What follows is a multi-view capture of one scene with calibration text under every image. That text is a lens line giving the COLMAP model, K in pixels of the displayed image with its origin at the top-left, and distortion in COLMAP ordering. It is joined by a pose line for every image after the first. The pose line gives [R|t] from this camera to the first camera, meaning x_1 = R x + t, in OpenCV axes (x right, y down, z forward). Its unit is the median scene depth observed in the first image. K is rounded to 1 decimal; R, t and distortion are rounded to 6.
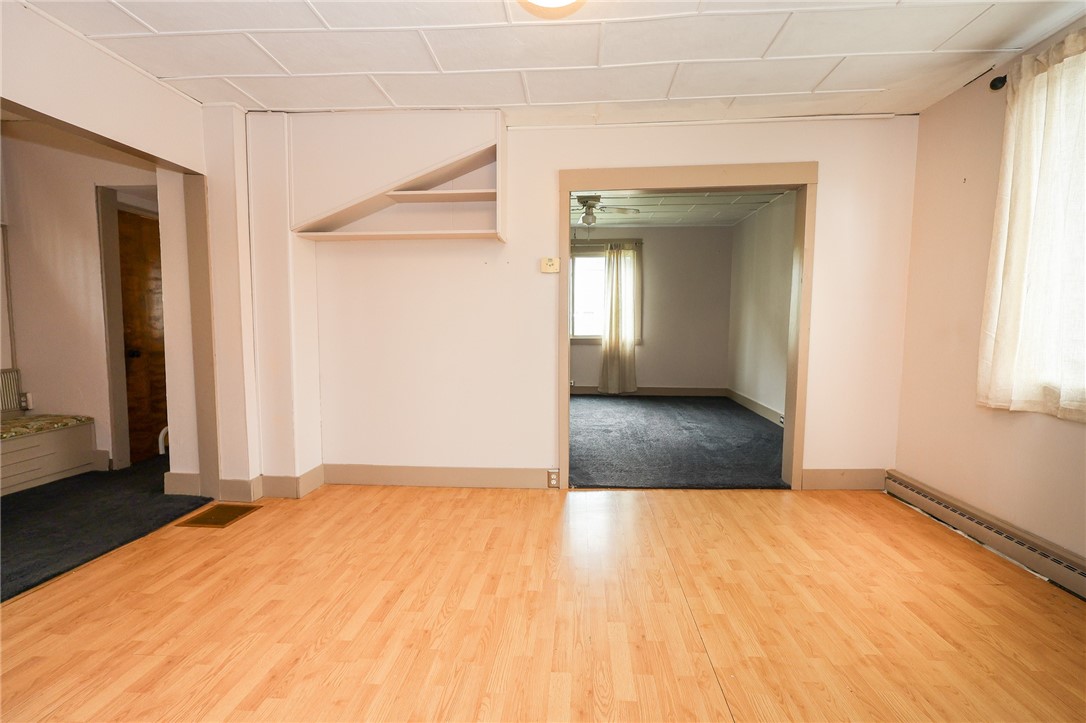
lens RADIAL K [[511.9, 0, 548.2], [0, 511.9, 361.3], [0, 0, 1]] dist [0.000006, -0.000875]
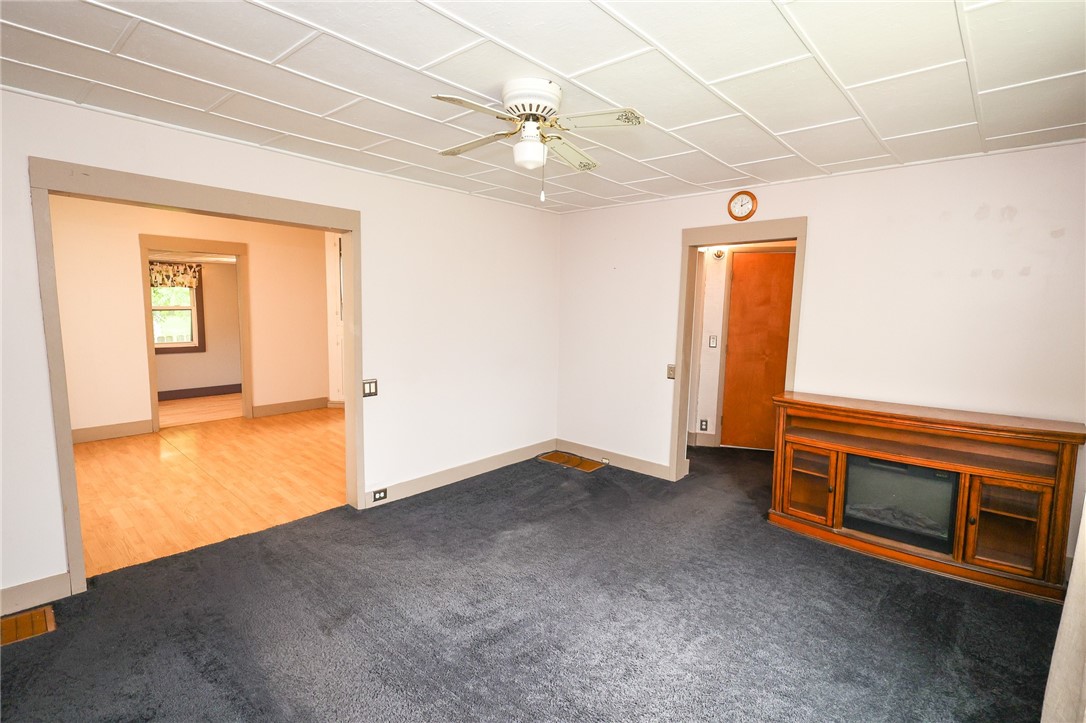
lens RADIAL K [[524.4, 0, 543.0], [0, 524.4, 361.5], [0, 0, 1]] dist [-0.003454, -0.000184]
pose [[-0.622099, 0.077670, -0.779076, 0.676097], [-0.085430, 0.982392, 0.166156, -0.298604], [0.778263, 0.169922, -0.604510, 2.118661]]
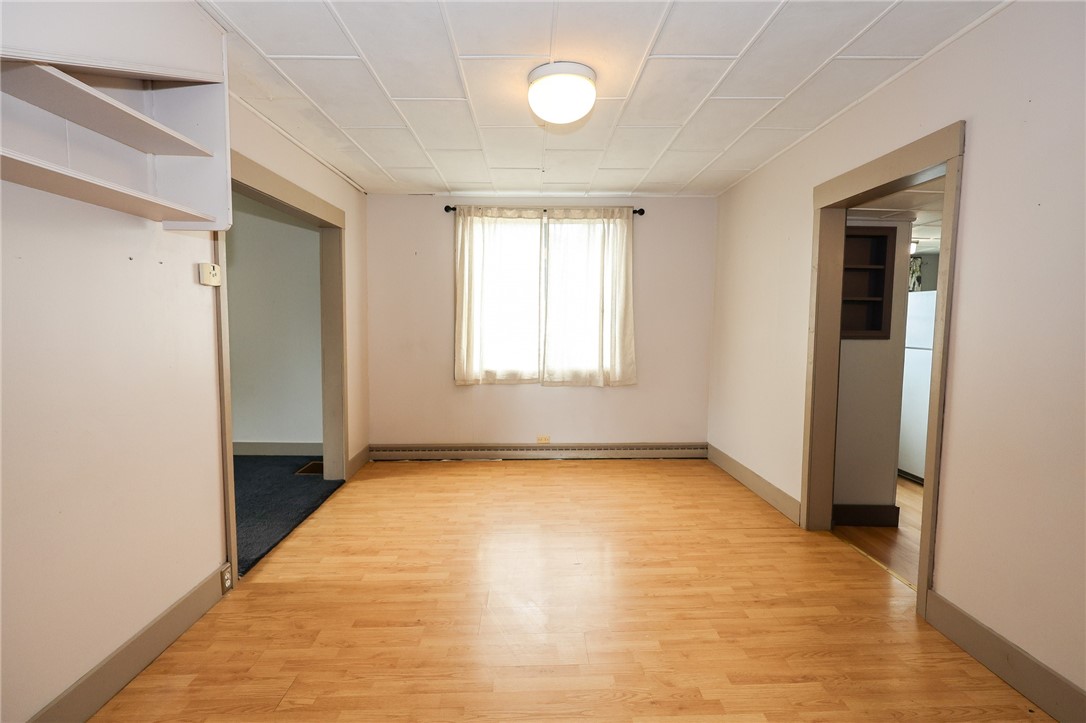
lens RADIAL K [[502.1, 0, 543.2], [0, 502.1, 356.4], [0, 0, 1]] dist [-0.001498, -0.000205]
pose [[-0.086618, -0.071374, 0.993682, -0.748115], [0.067582, 0.994712, 0.077339, -0.105351], [-0.993947, 0.073854, -0.081337, 0.657454]]
